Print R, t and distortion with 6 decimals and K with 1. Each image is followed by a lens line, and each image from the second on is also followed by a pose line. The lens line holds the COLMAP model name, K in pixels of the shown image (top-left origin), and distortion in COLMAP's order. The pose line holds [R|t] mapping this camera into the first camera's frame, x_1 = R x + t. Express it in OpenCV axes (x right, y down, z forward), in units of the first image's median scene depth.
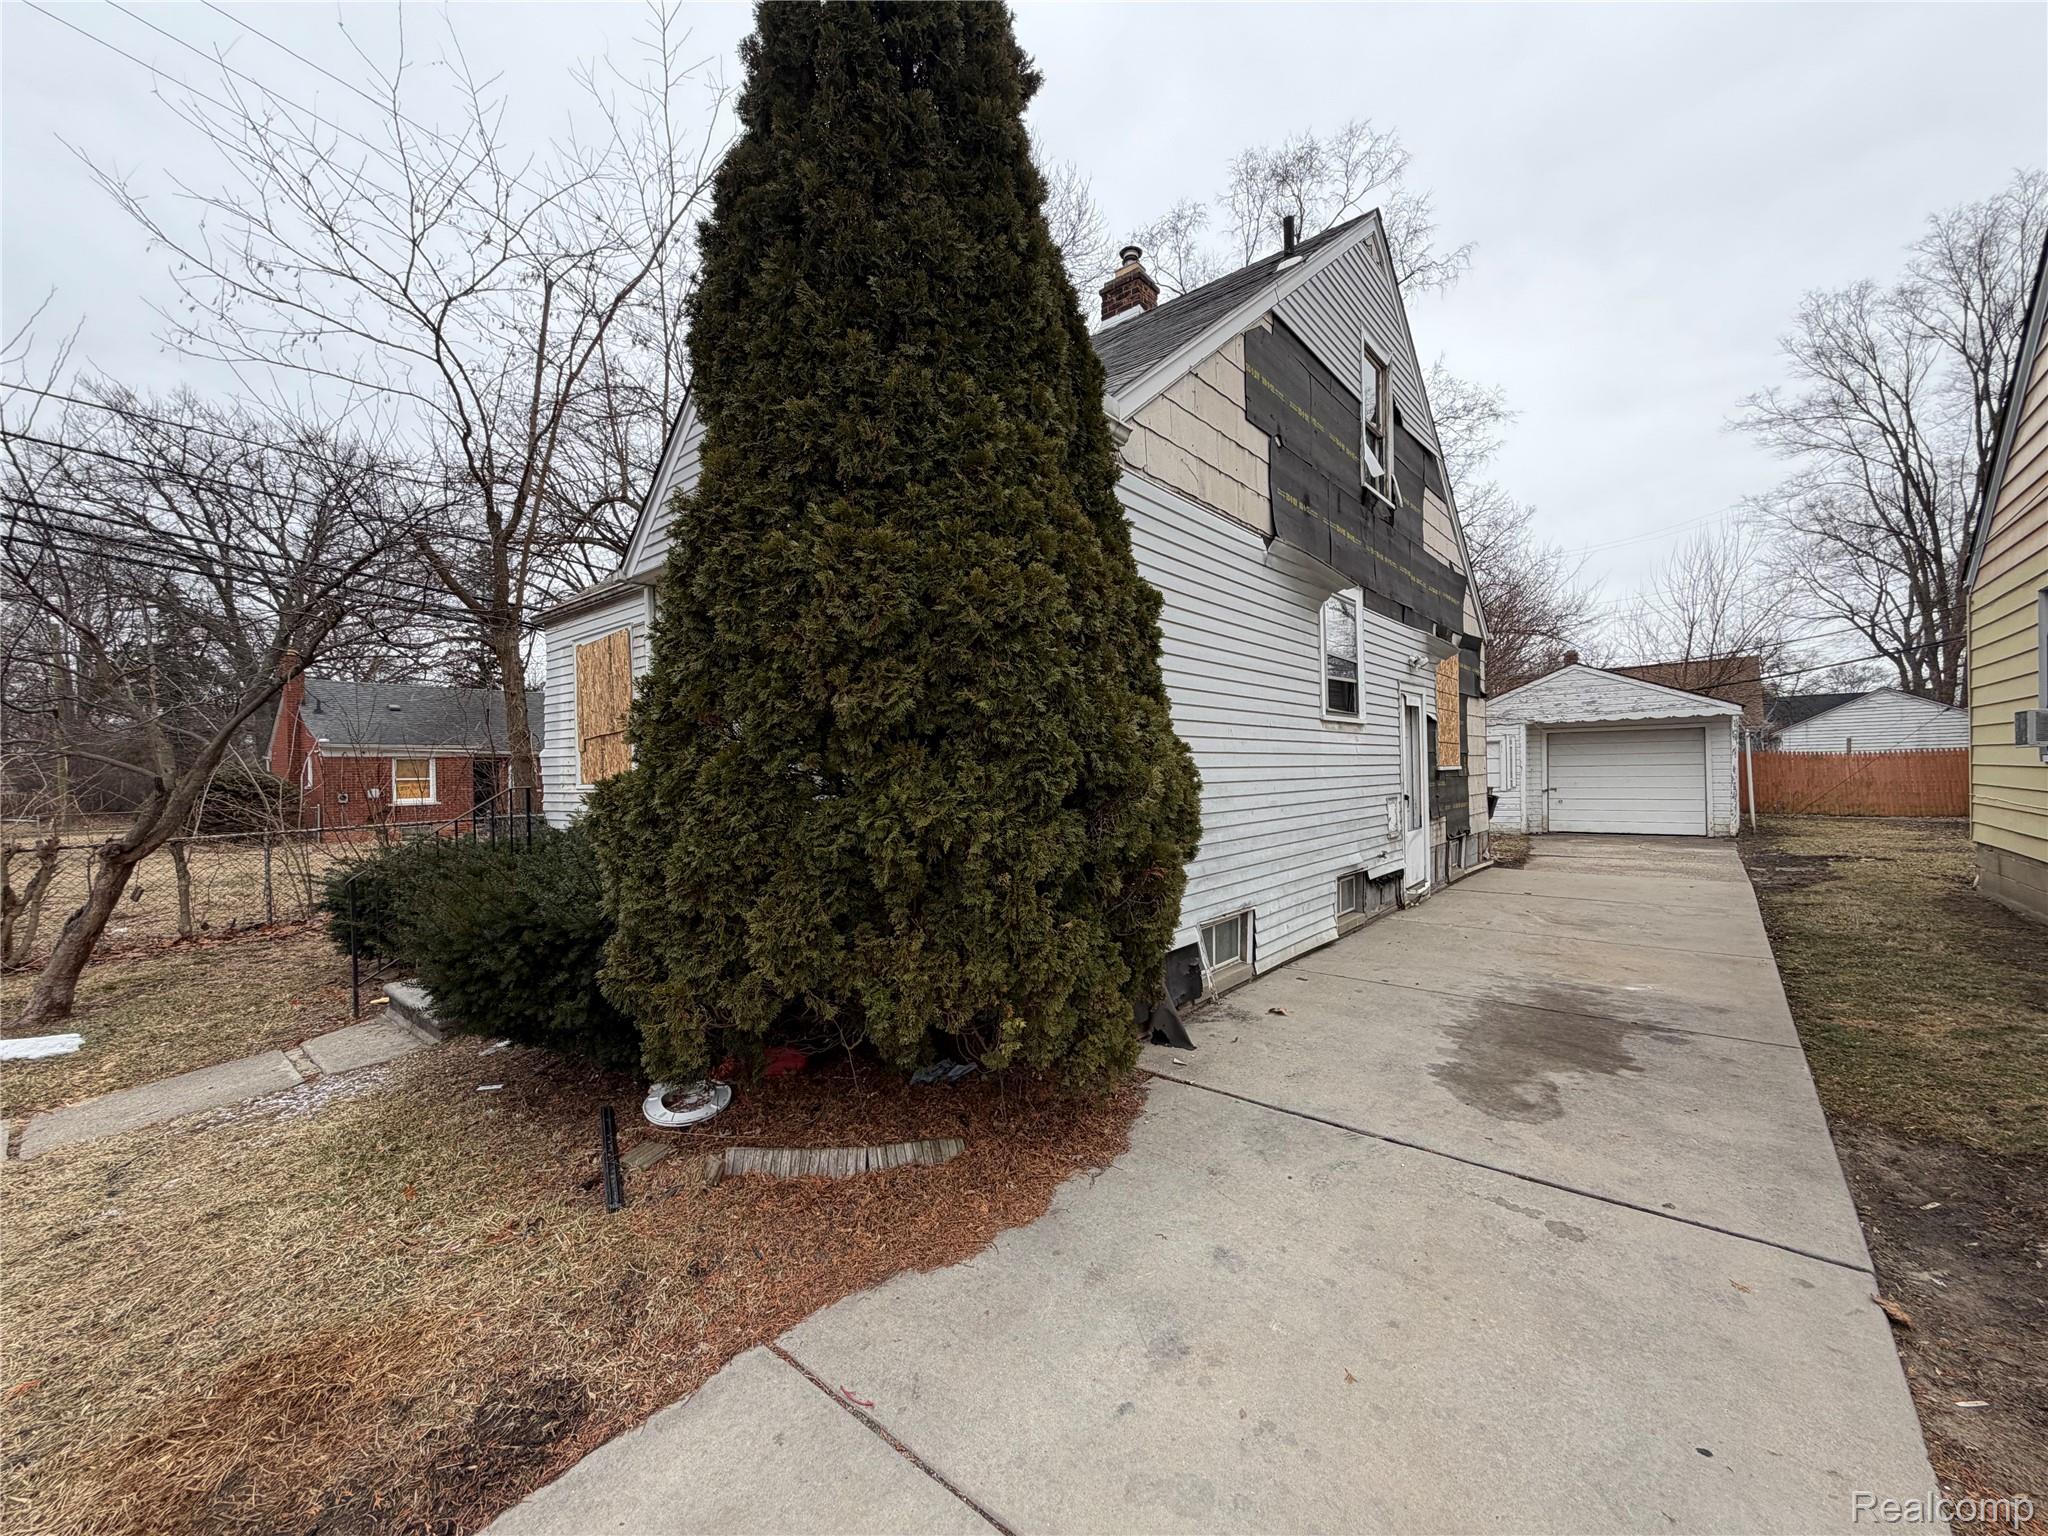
lens RADIAL K [[820.7, 0, 1016.1], [0, 820.7, 755.8], [0, 0, 1]] dist [0.003648, 0.000751]
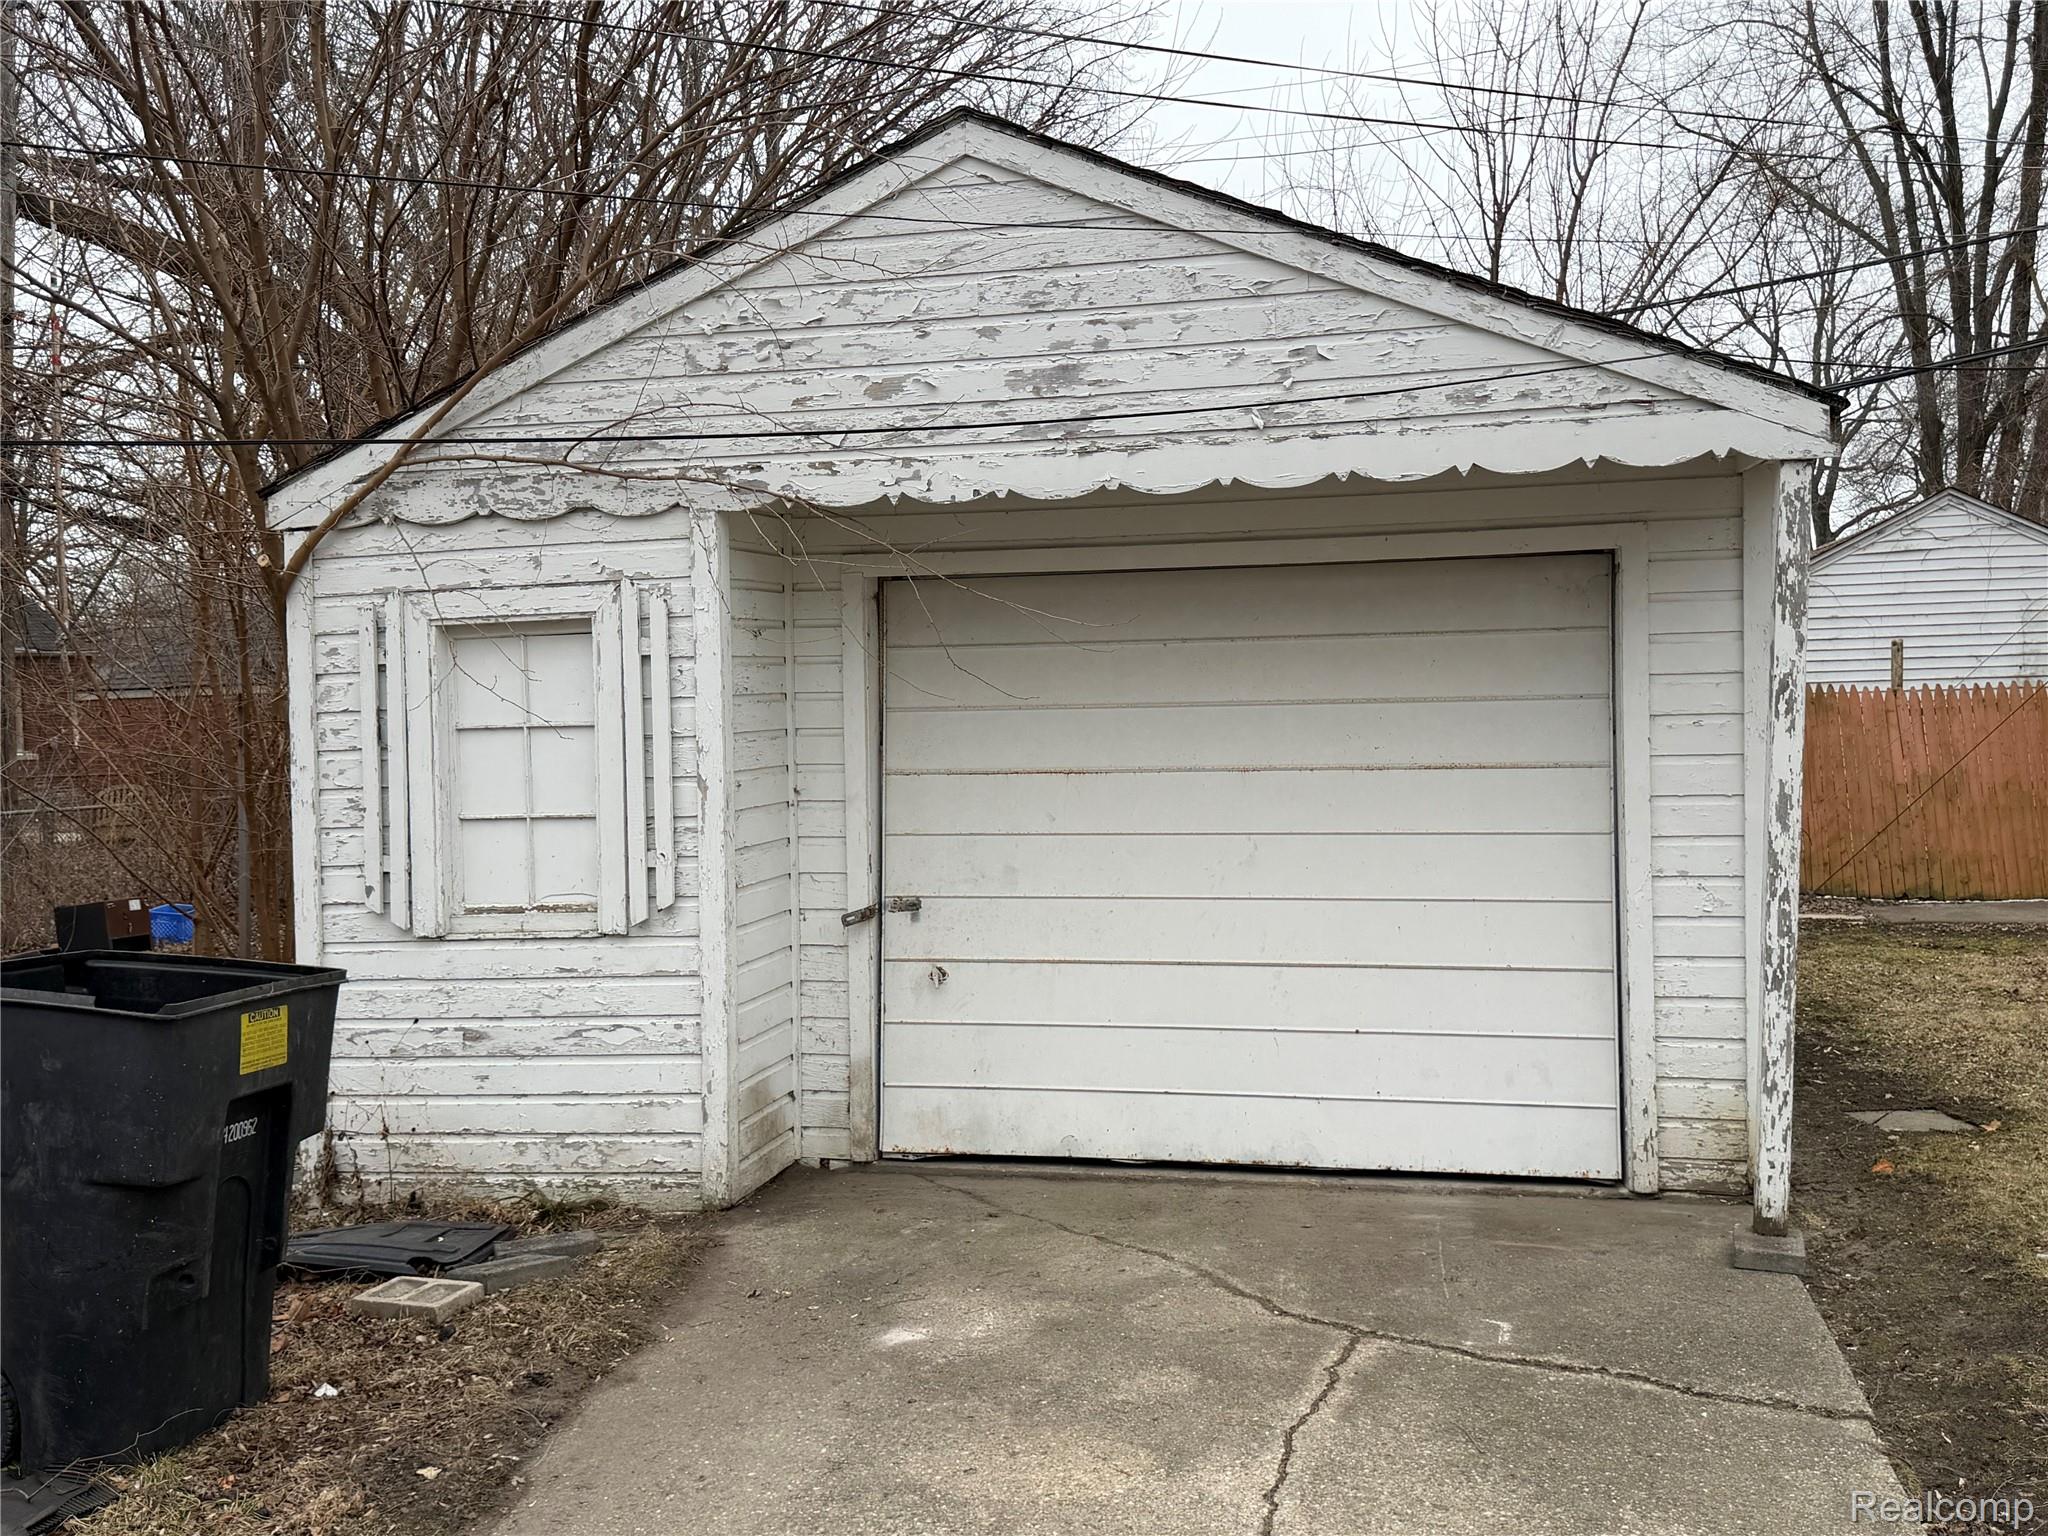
lens RADIAL K [[1845.5, 0, 1014.8], [0, 1845.5, 760.4], [0, 0, 1]] dist [0.100090, 0.003166]
pose [[0.894317, -0.016304, 0.447136, 0.518880], [-0.001001, 0.999260, 0.038438, -0.004537], [-0.447432, -0.034823, 0.893640, 0.666466]]
